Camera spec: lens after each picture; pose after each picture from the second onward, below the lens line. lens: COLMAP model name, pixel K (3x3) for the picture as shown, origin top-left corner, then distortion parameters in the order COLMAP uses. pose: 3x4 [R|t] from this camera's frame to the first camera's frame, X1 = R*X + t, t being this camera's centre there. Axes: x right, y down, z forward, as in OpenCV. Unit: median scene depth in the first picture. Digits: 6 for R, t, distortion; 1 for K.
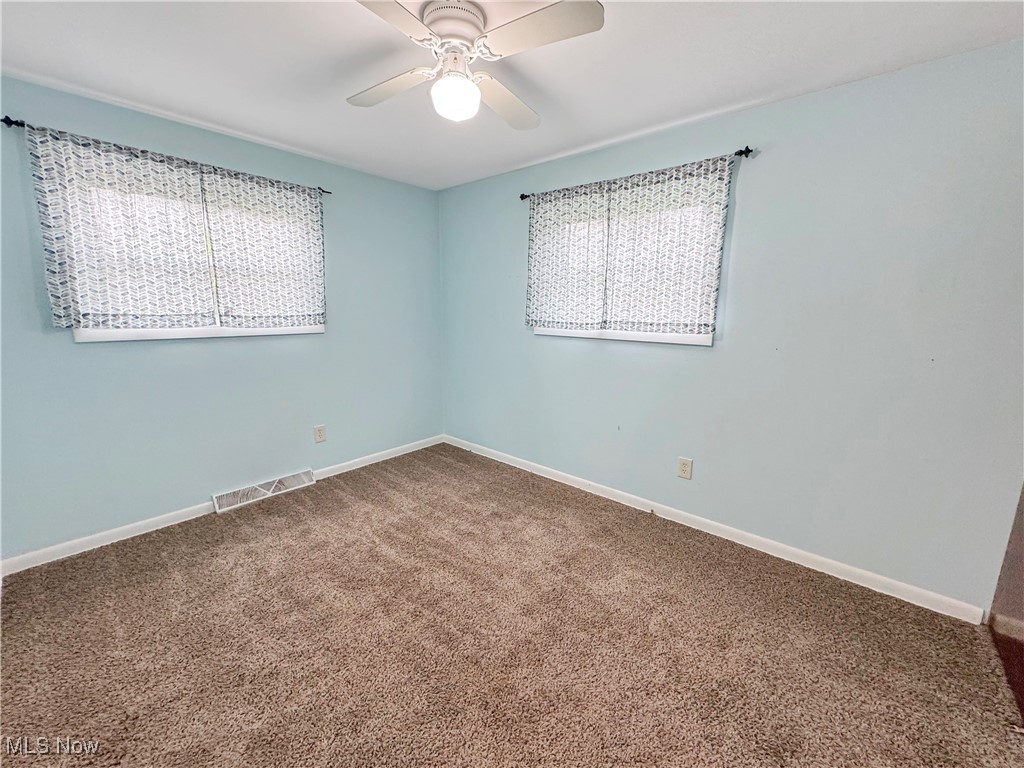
lens RADIAL K [[410.2, 0, 509.3], [0, 410.2, 387.9], [0, 0, 1]] dist [-0.001806, -0.000421]
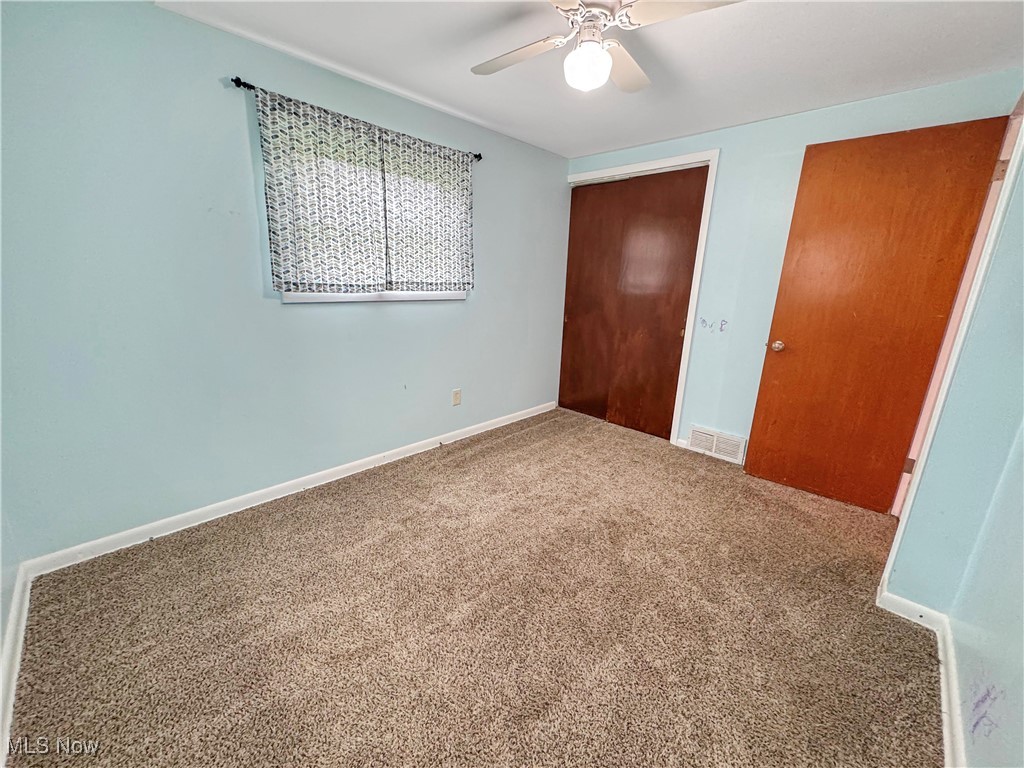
lens RADIAL K [[410.2, 0, 509.3], [0, 410.2, 387.9], [0, 0, 1]] dist [-0.001806, -0.000421]
pose [[0.050447, -0.270806, 0.961311, -0.757251], [0.164068, 0.951707, 0.259491, -0.132153], [-0.985158, 0.144630, 0.092441, 0.681080]]
